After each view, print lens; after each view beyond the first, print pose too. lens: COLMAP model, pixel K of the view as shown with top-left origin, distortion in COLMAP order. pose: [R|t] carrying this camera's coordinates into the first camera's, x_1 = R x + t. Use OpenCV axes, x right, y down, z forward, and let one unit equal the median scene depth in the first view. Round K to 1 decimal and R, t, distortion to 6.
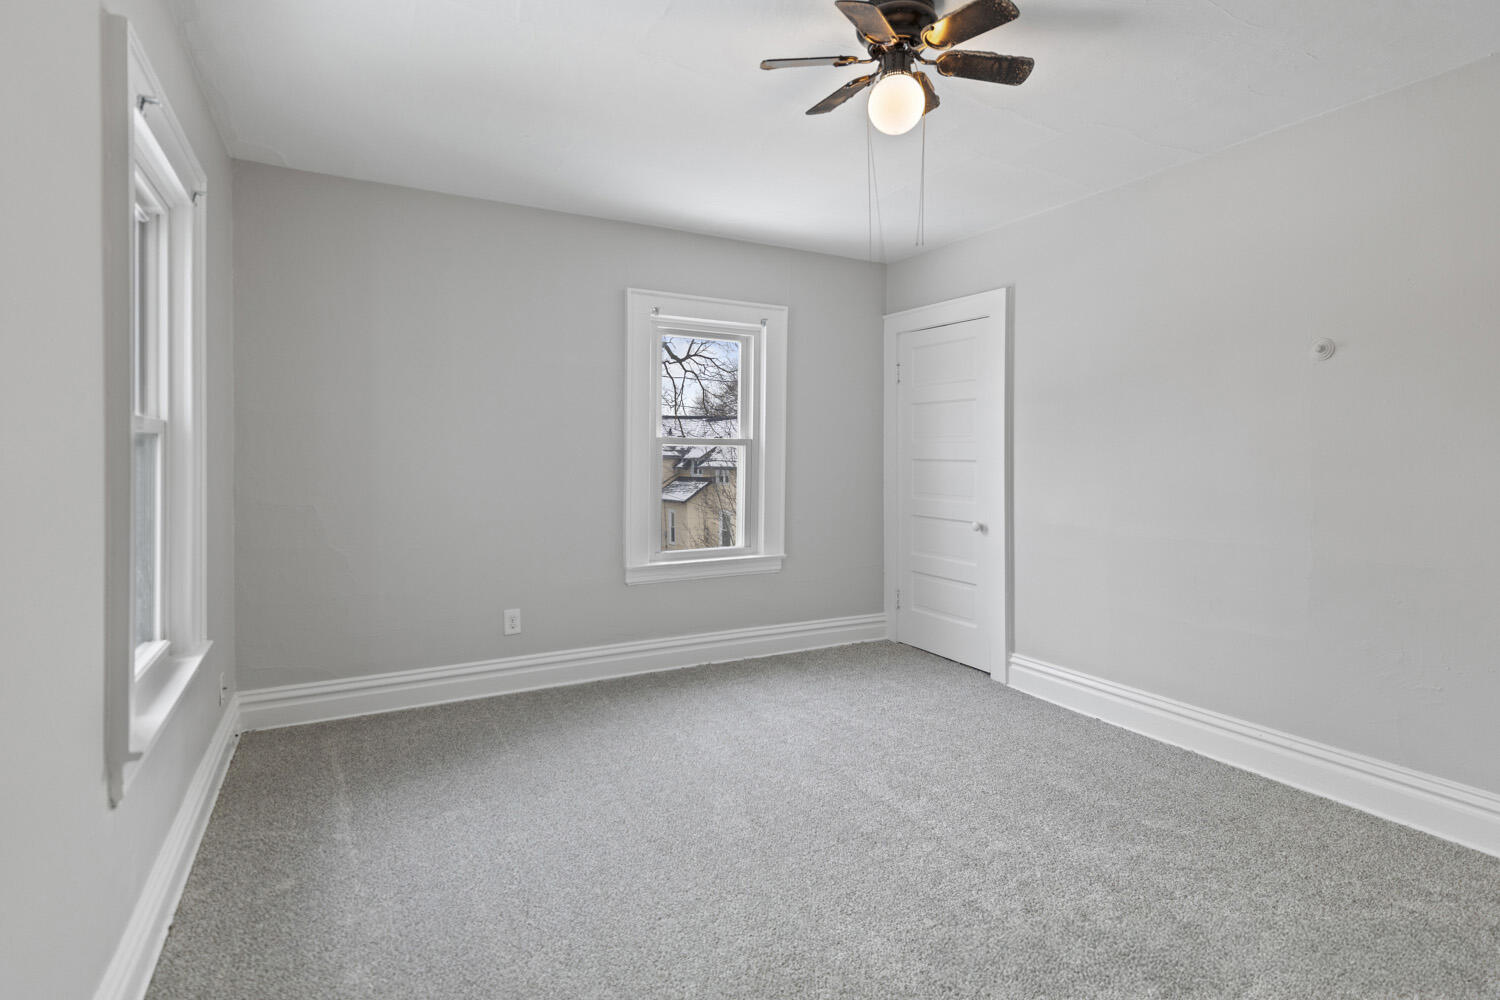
lens RADIAL K [[744.5, 0, 746.9], [0, 744.5, 453.7], [0, 0, 1]] dist [-0.001062, -0.000317]
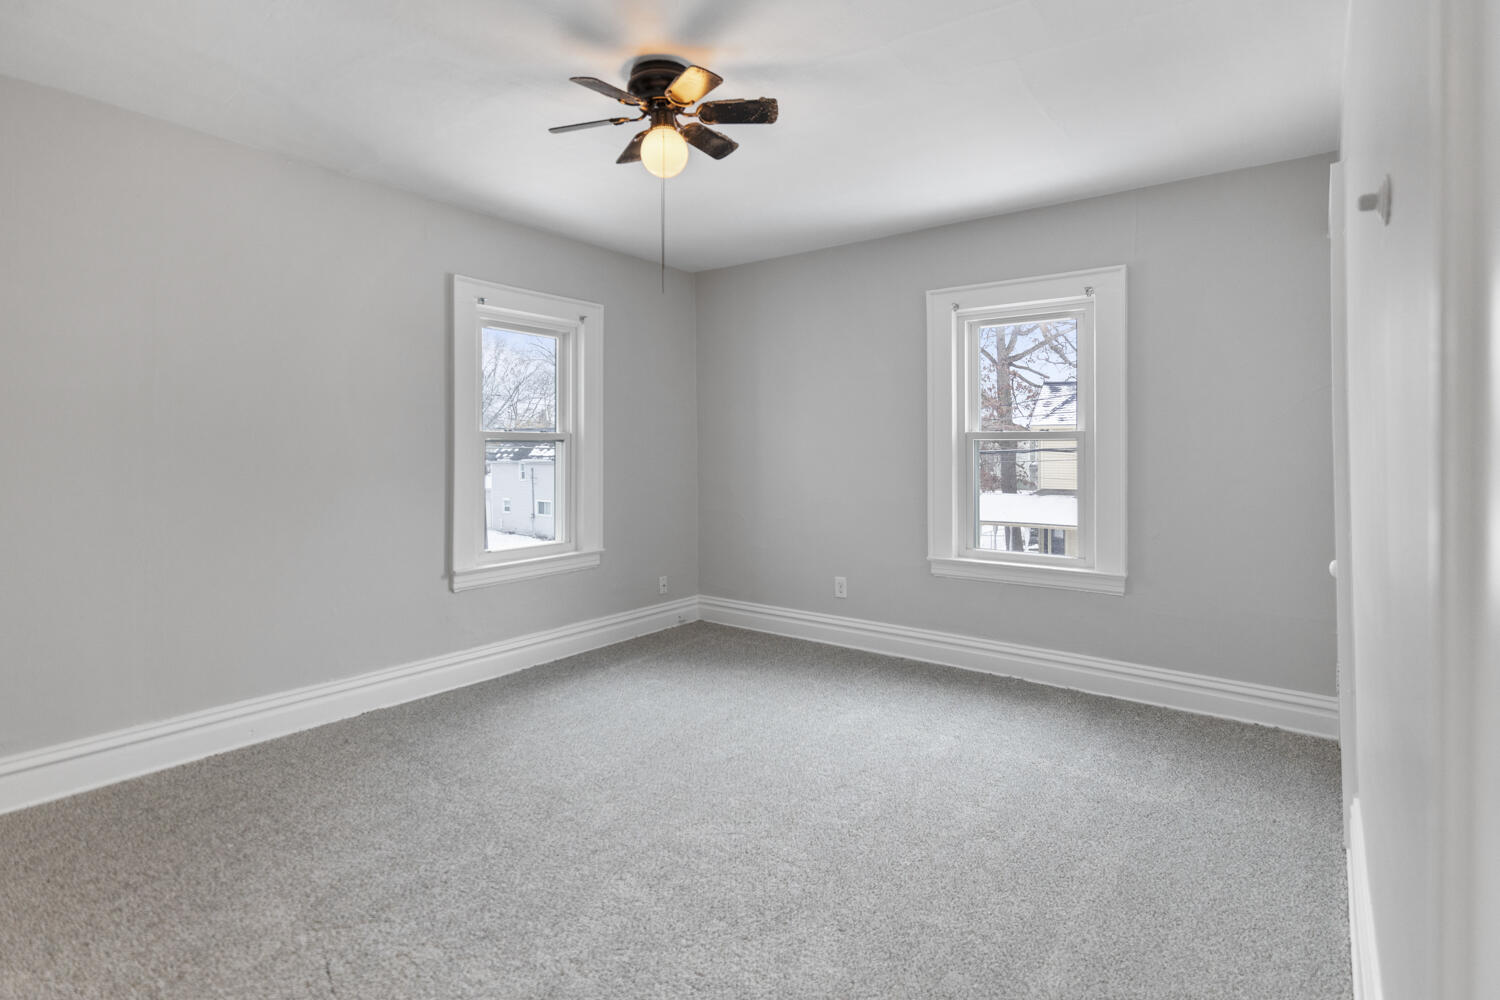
lens RADIAL K [[744.5, 0, 746.9], [0, 744.5, 453.7], [0, 0, 1]] dist [-0.001062, -0.000317]
pose [[0.405328, 0.001294, -0.914171, 0.695170], [0.001038, 0.999998, 0.001876, 0.003948], [0.914171, -0.001710, 0.405326, 0.343818]]
